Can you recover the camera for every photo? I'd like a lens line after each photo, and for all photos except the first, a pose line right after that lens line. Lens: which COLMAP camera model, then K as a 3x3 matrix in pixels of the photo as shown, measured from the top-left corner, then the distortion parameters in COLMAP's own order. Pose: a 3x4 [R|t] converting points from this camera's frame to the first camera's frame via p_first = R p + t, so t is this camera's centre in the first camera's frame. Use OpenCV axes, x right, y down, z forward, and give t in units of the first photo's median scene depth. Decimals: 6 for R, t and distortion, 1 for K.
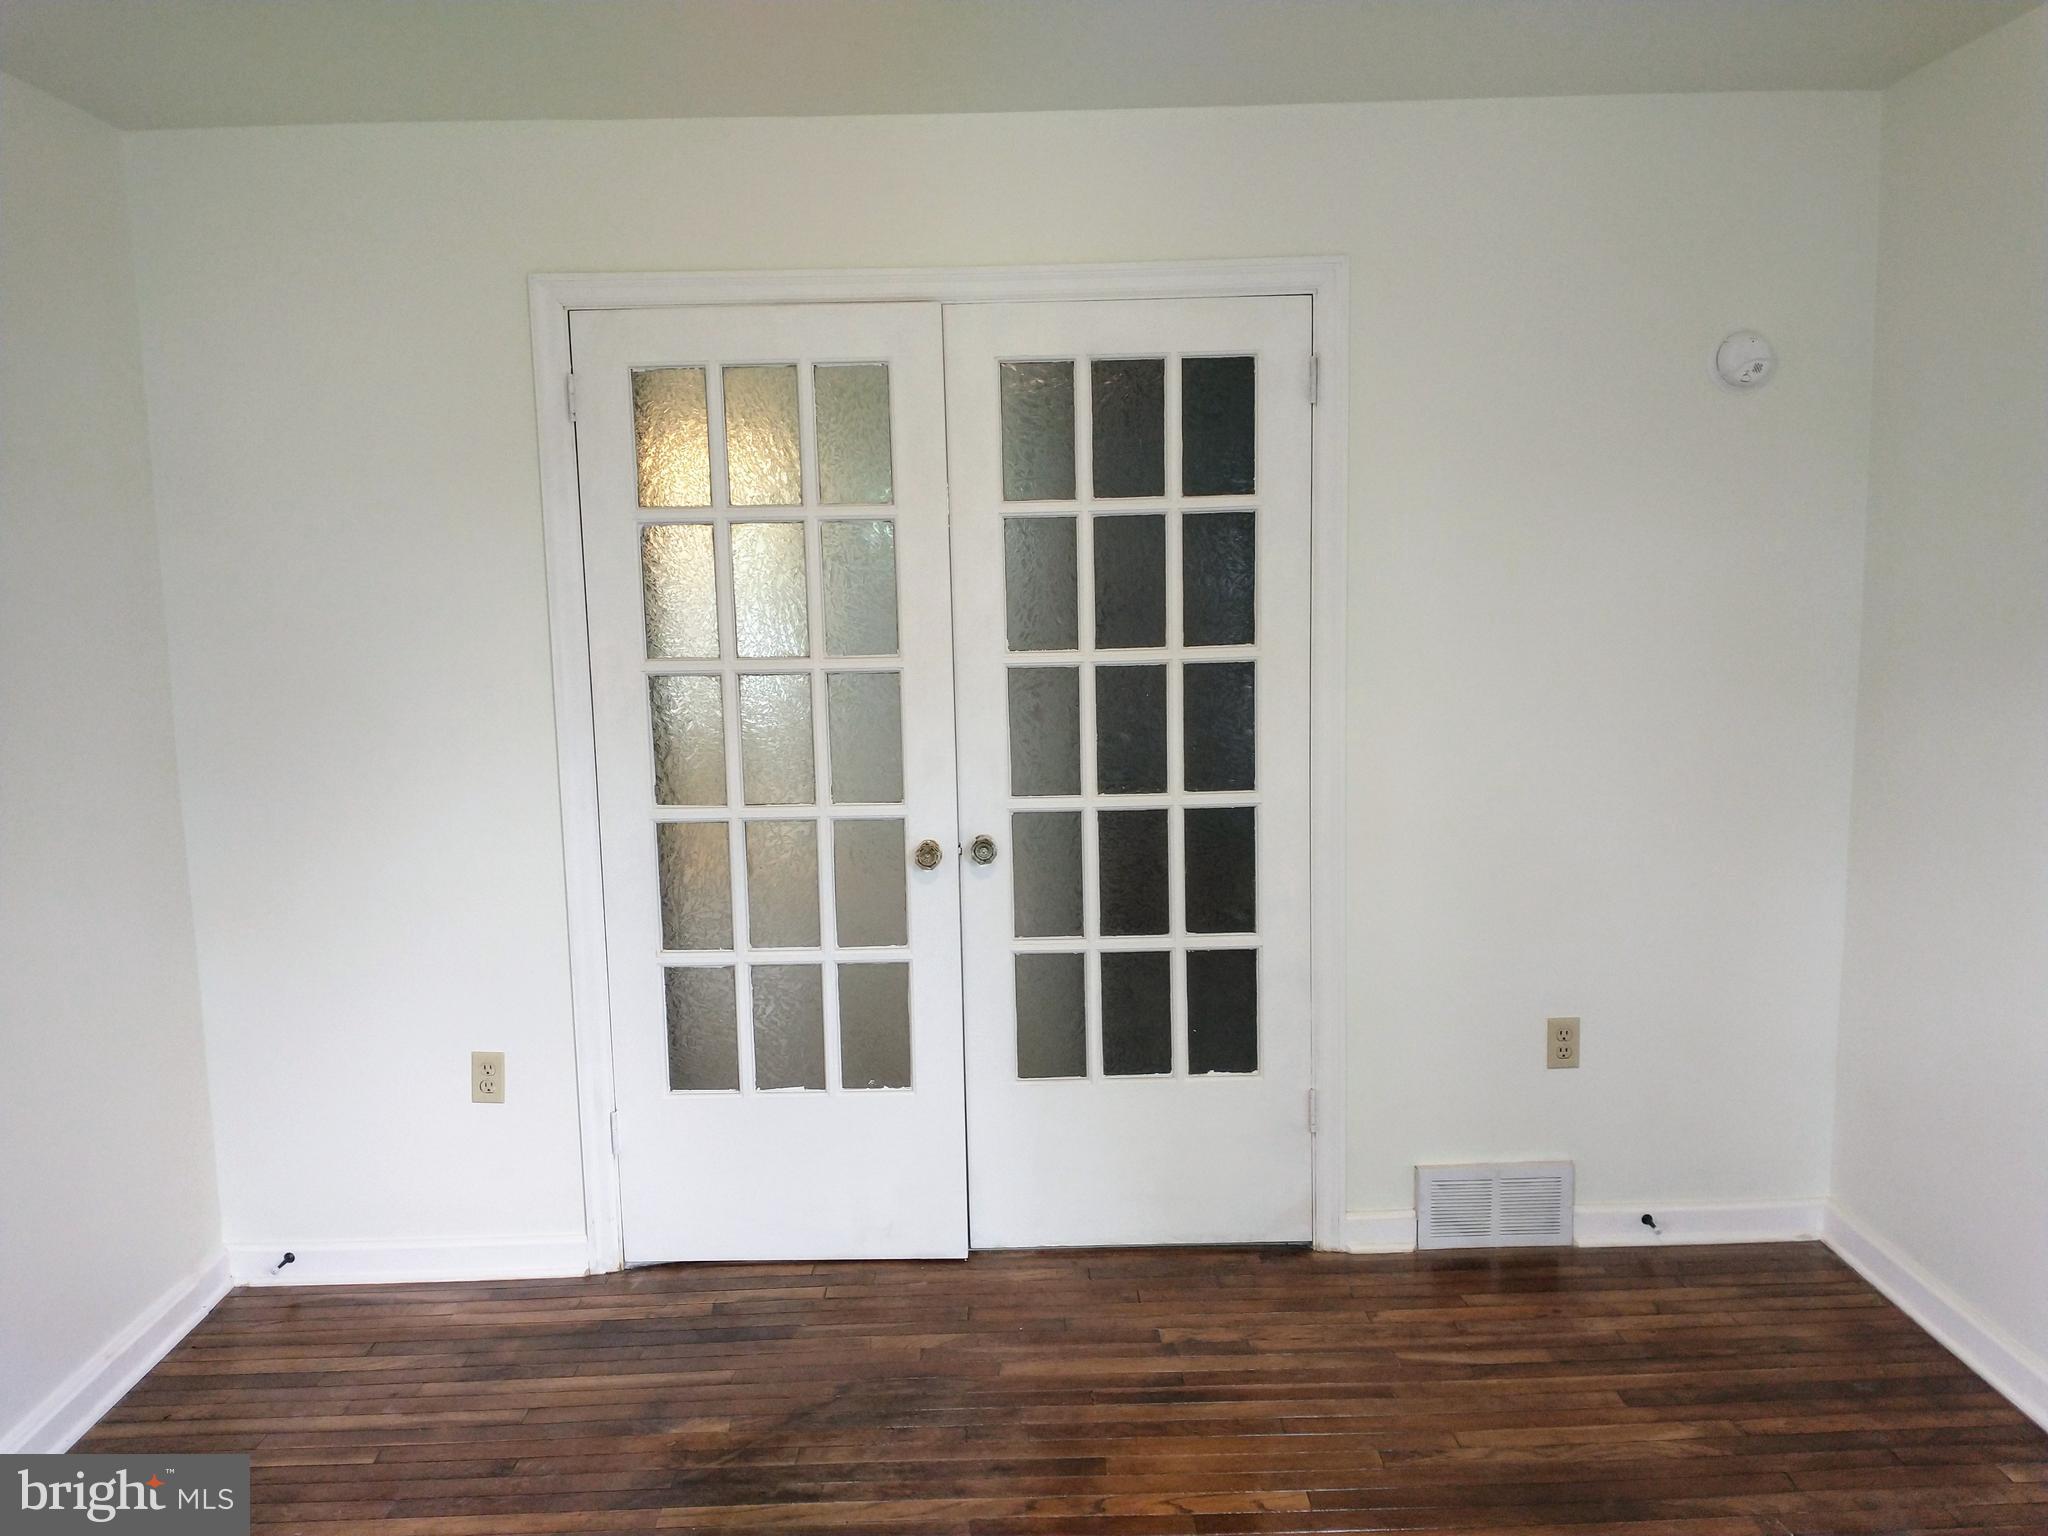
lens RADIAL K [[1648.2, 0, 1024.0], [0, 1648.2, 768.0], [0, 0, 1]] dist [0.074613, -0.147315]
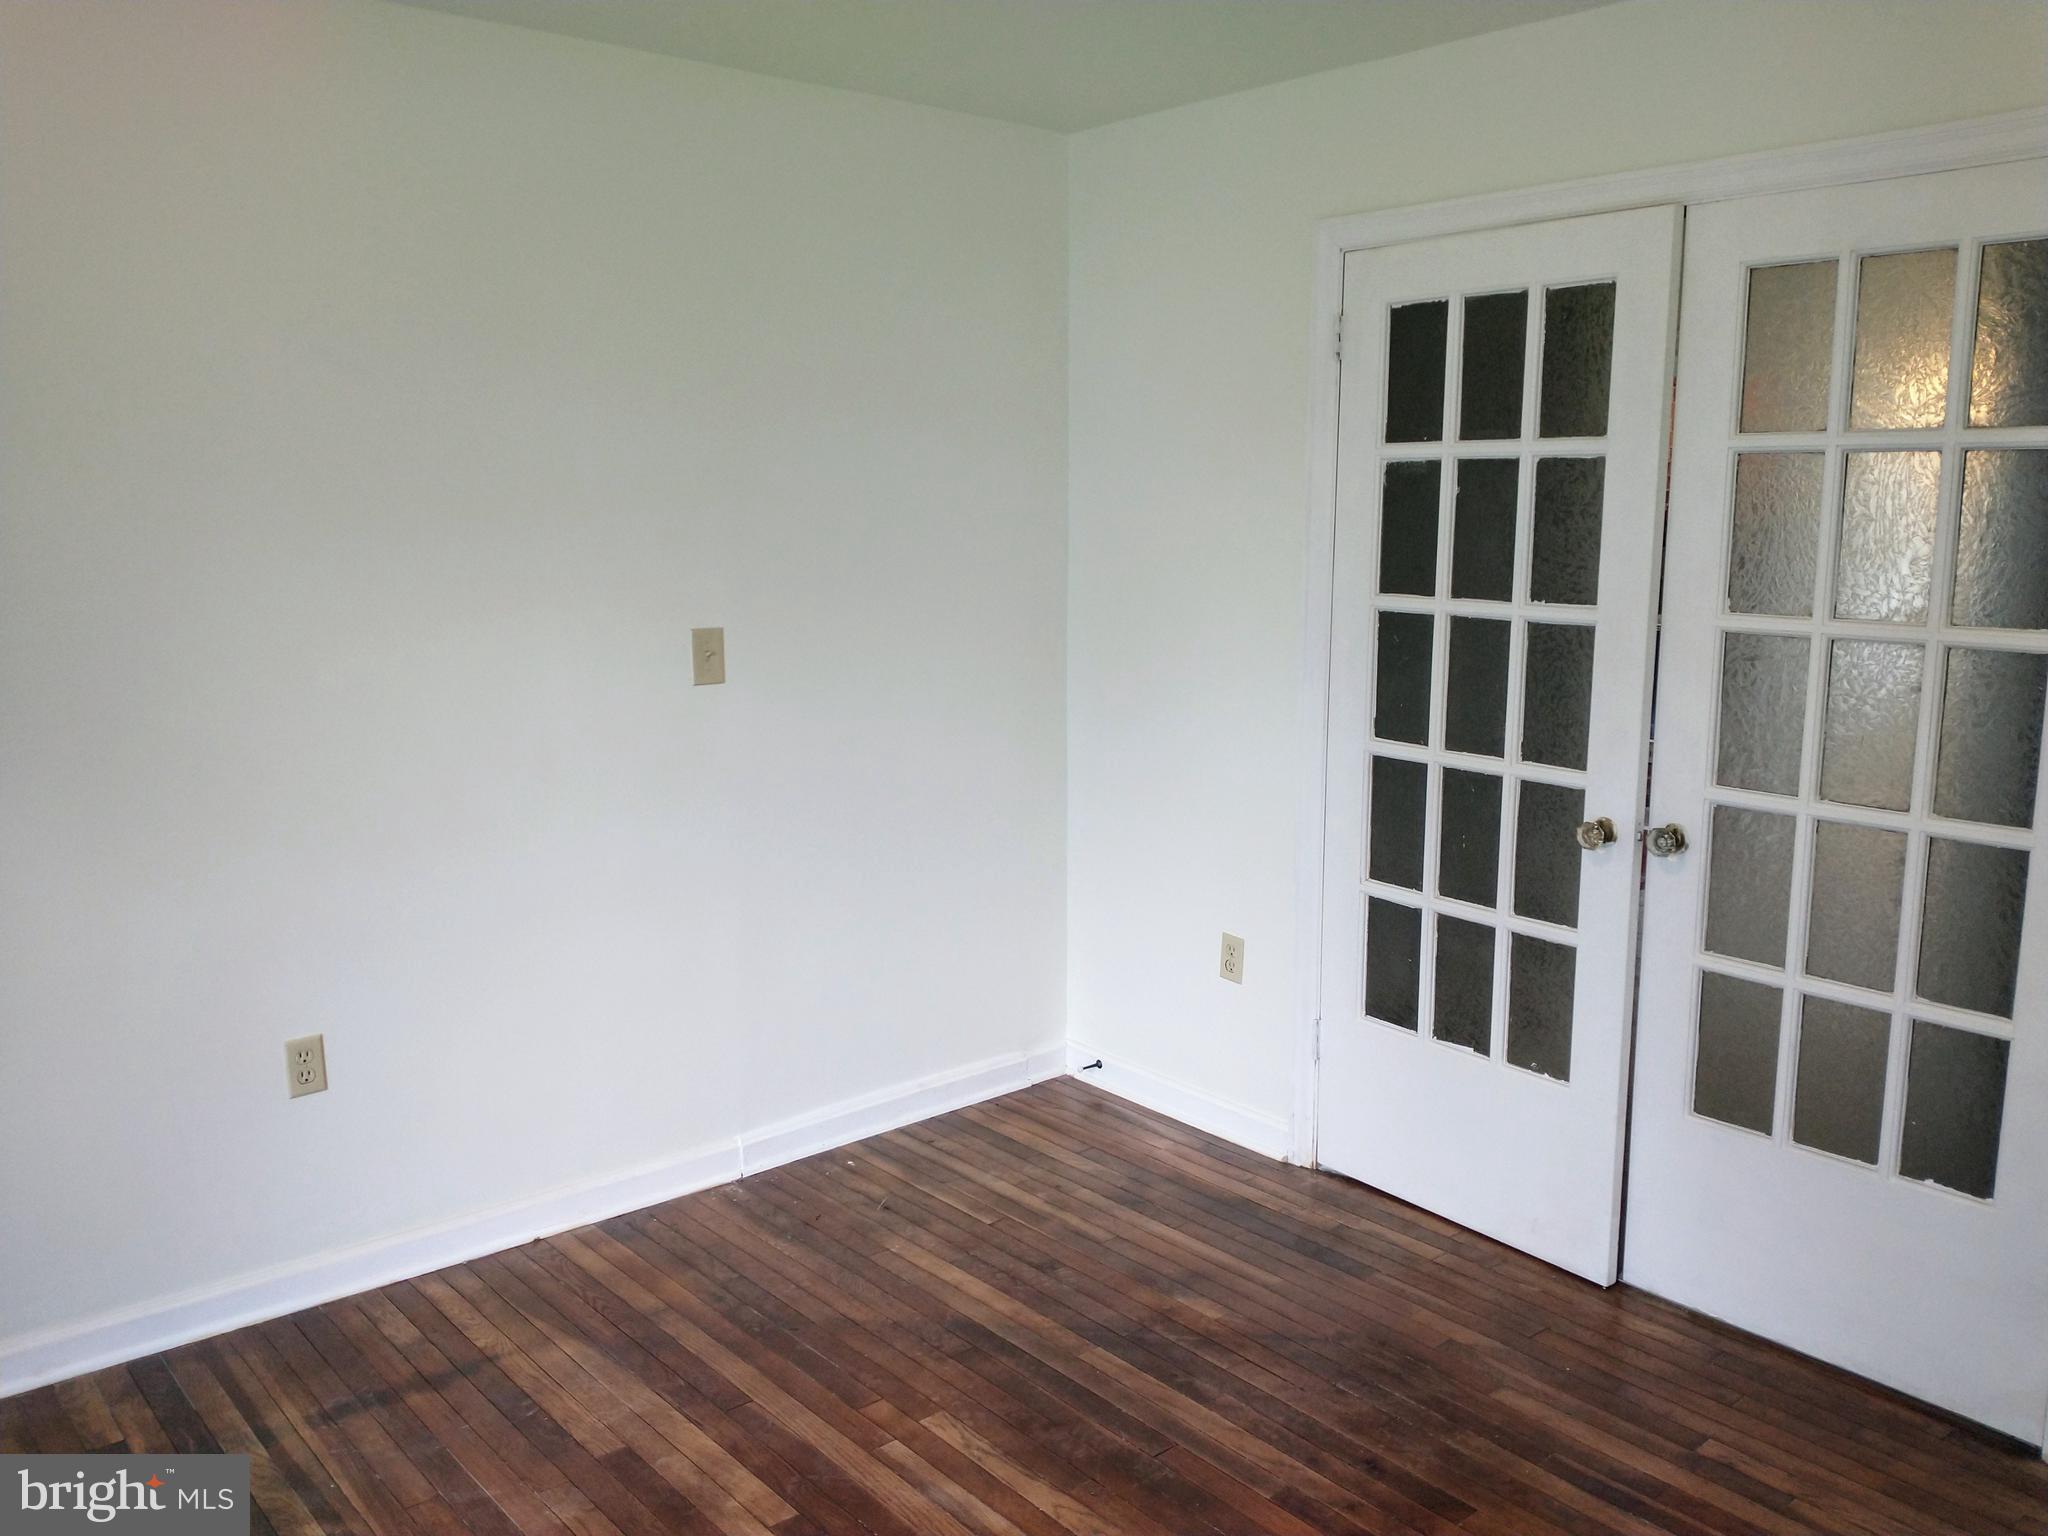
lens RADIAL K [[1648.2, 0, 1024.0], [0, 1648.2, 768.0], [0, 0, 1]] dist [0.074613, -0.147315]
pose [[0.638294, 0.154506, -0.754127, 0.429758], [-0.117171, 0.987736, 0.103195, -0.040242], [0.760823, 0.022494, 0.648570, 0.183178]]
